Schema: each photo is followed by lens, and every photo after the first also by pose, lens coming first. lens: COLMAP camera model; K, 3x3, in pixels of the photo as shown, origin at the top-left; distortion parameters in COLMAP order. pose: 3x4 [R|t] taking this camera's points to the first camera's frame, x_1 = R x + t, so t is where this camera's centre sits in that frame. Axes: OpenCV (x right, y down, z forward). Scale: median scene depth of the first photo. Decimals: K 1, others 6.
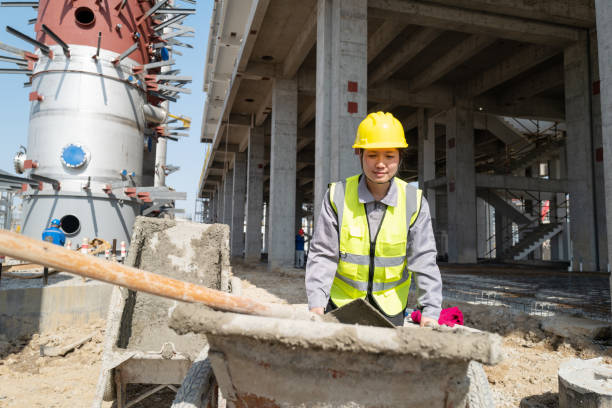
lens RADIAL K [[445.3, 0, 306.0], [0, 445.3, 204.0], [0, 0, 1]] dist [-0.051855, 0.063080]
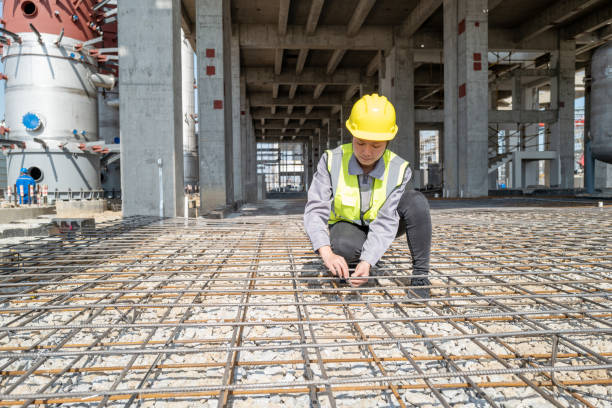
lens RADIAL K [[445.3, 0, 306.0], [0, 445.3, 204.0], [0, 0, 1]] dist [-0.051855, 0.063080]
pose [[0.986852, -0.030095, -0.158802, 0.450462], [0.051318, 0.990015, 0.131288, 0.003548], [0.153265, -0.137711, 0.978542, -0.183619]]
